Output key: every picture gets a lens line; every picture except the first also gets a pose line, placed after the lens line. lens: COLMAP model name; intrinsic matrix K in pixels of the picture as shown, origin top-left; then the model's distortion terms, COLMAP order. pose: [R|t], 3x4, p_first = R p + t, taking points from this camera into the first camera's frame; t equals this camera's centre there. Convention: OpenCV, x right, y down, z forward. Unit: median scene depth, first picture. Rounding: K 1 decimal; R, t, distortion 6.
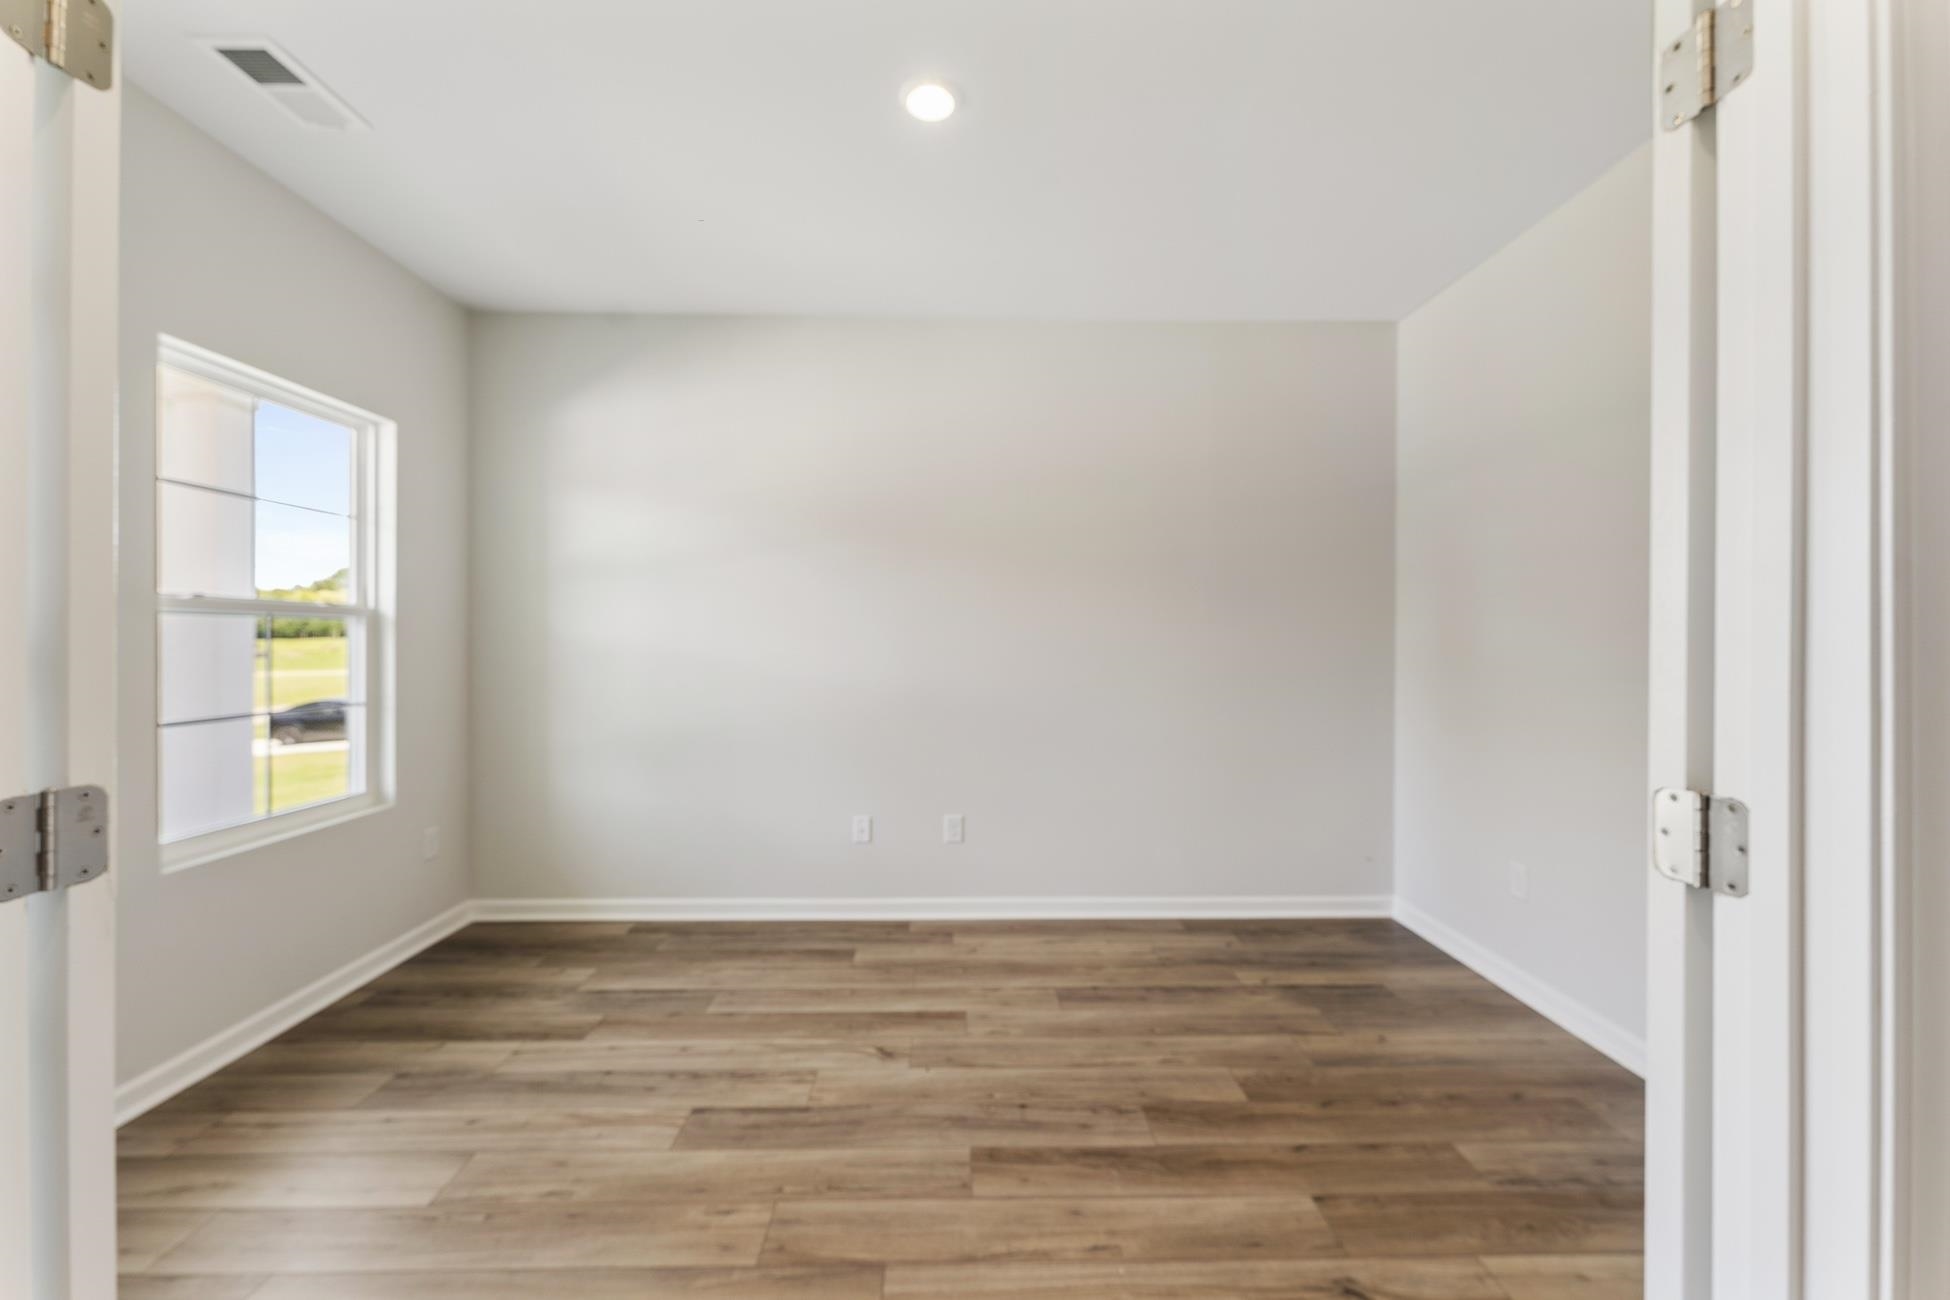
lens RADIAL K [[780.3, 0, 973.0], [0, 780.3, 641.7], [0, 0, 1]] dist [0.000448, 0.000576]
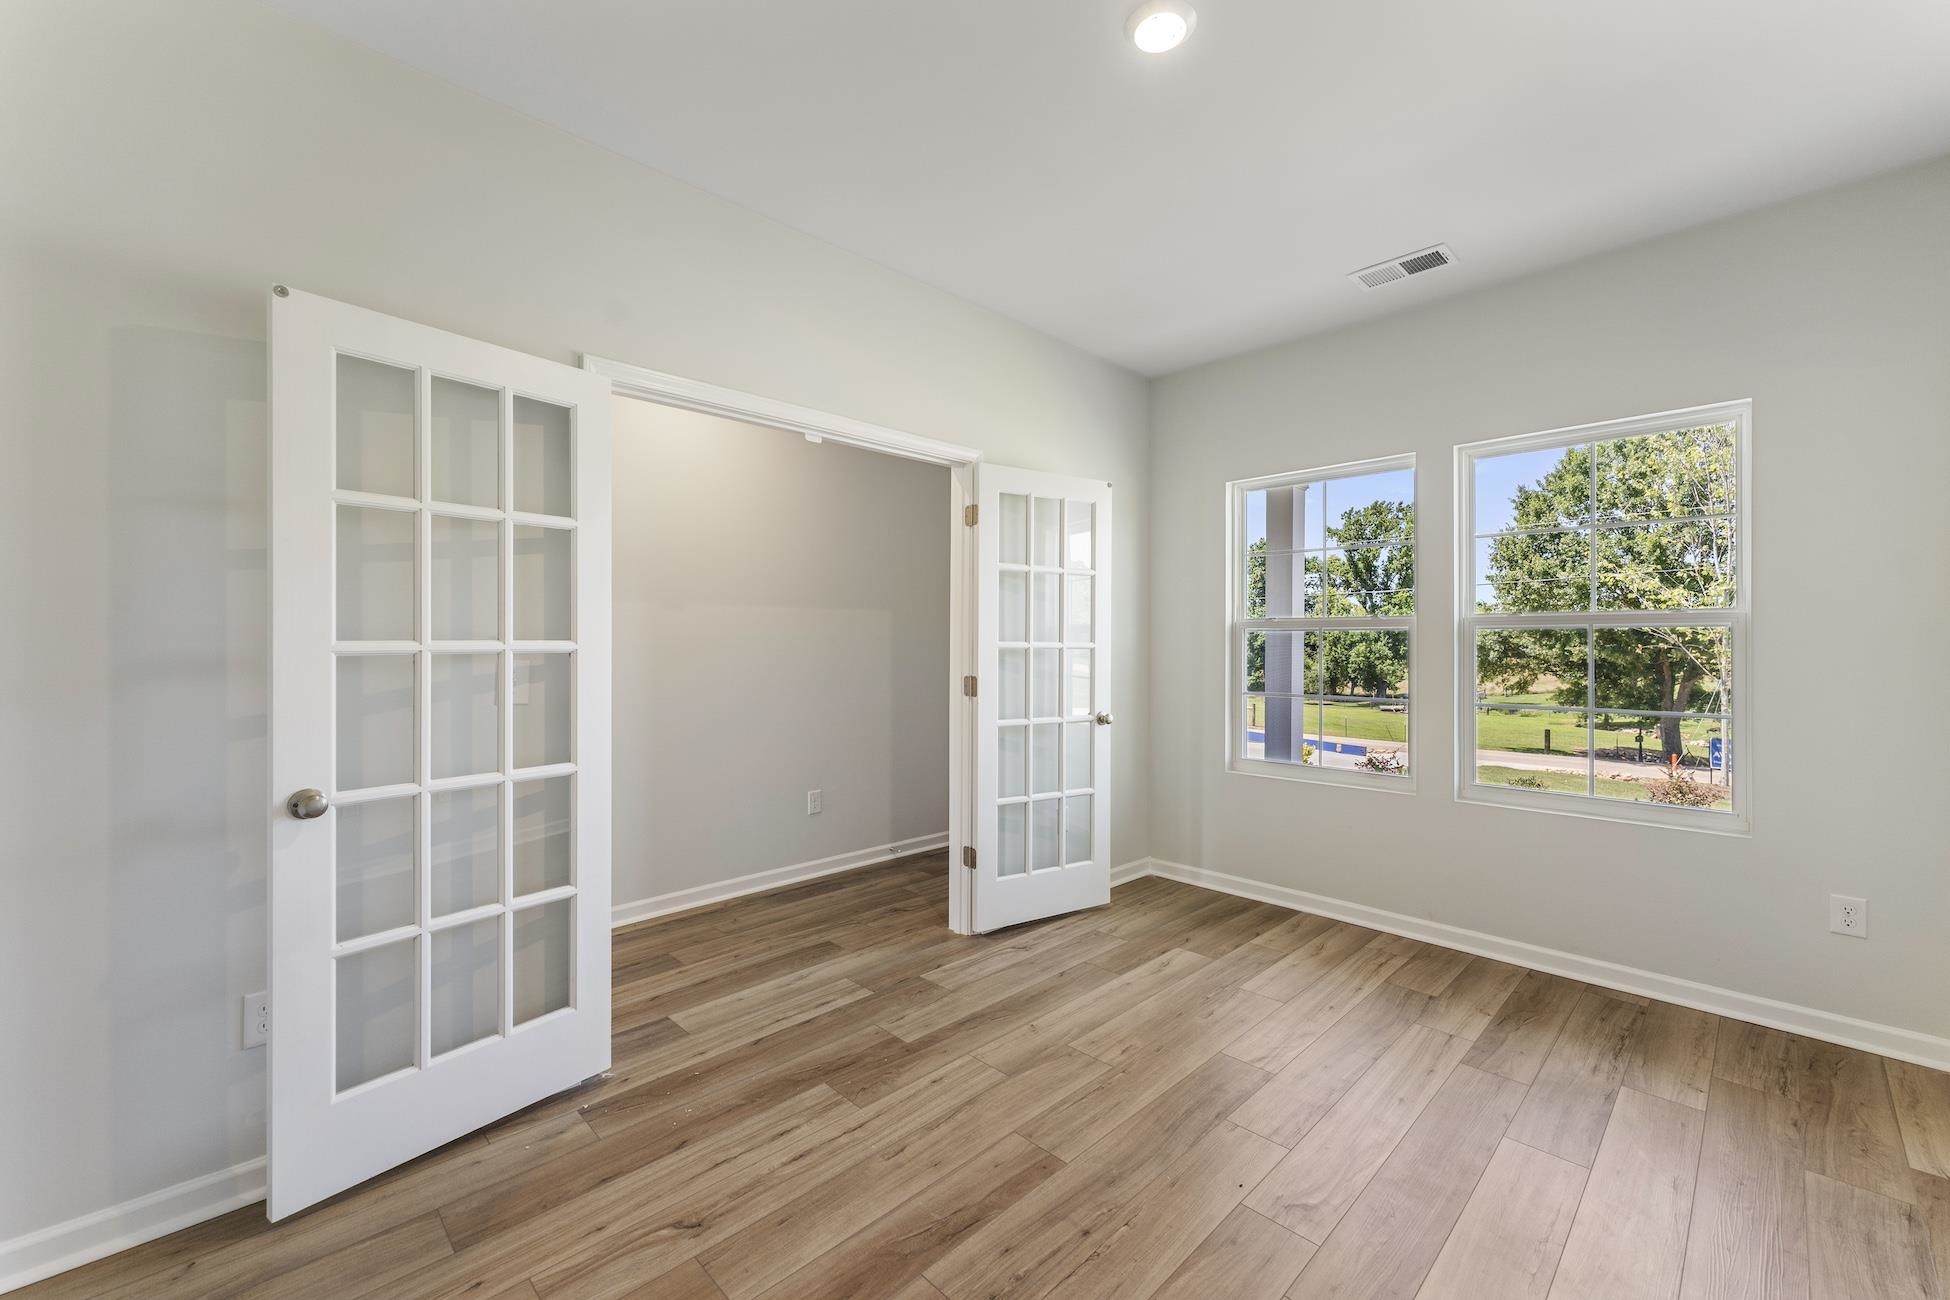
lens RADIAL K [[780.3, 0, 975.8], [0, 780.3, 646.7], [0, 0, 1]] dist [0.000448, 0.000576]
pose [[-0.730317, -0.002799, -0.683102, 0.809965], [-0.006078, 0.999979, 0.002400, -0.000103], [0.683081, 0.005905, -0.730319, 1.764655]]
